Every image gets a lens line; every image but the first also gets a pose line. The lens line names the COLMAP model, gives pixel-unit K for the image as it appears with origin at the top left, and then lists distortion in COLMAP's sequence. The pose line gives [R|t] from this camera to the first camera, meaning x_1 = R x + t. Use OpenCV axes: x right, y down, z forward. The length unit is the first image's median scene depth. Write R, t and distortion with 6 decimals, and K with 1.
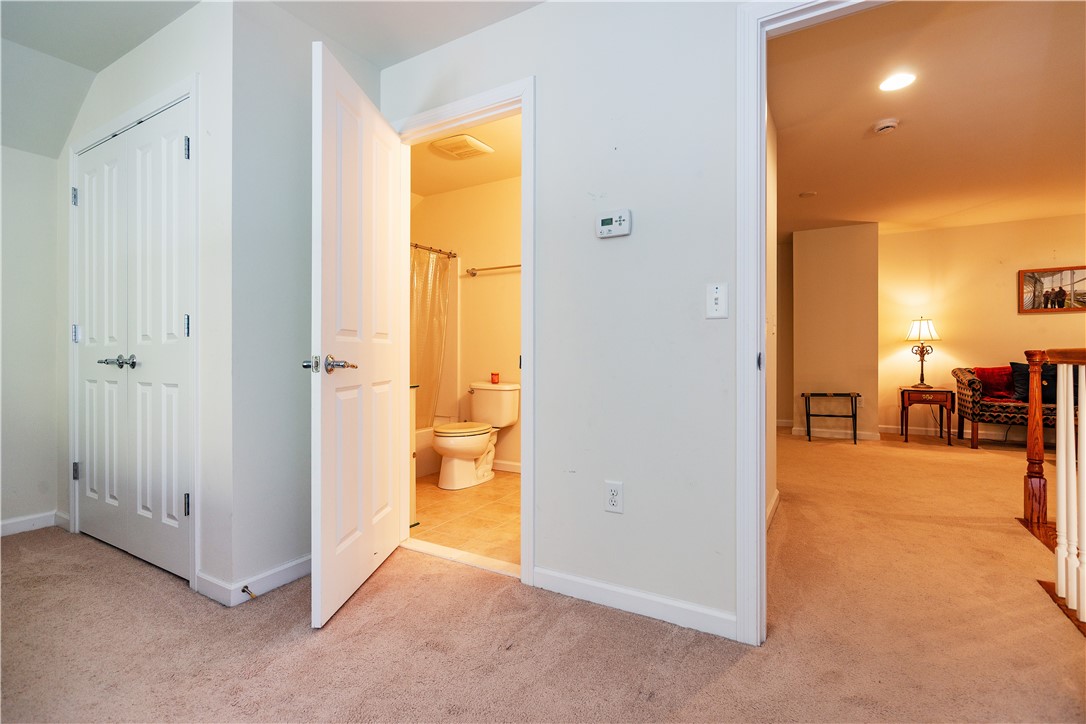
lens RADIAL K [[495.5, 0, 545.4], [0, 495.5, 356.0], [0, 0, 1]] dist [0.001145, -0.000347]
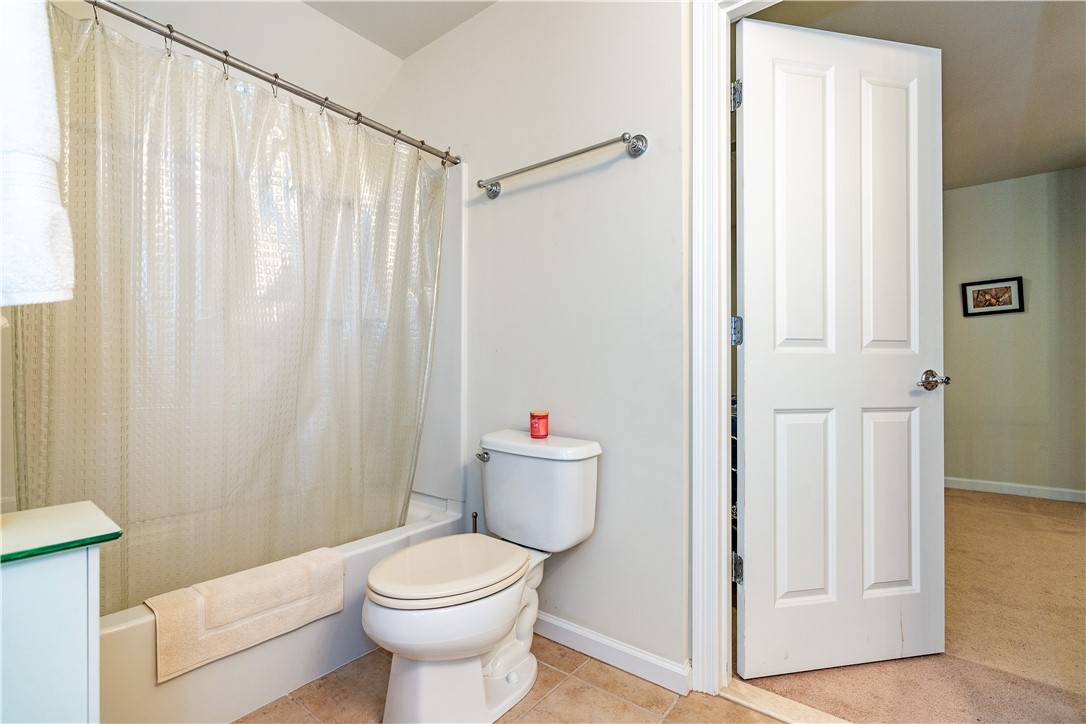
lens RADIAL K [[495.5, 0, 543.0], [0, 495.5, 362.2], [0, 0, 1]] dist [0.001145, -0.000347]
pose [[0.994229, 0.000800, -0.107272, -0.052948], [-0.001351, 0.999986, -0.005067, -0.006863], [0.107266, 0.005183, 0.994217, 0.577176]]
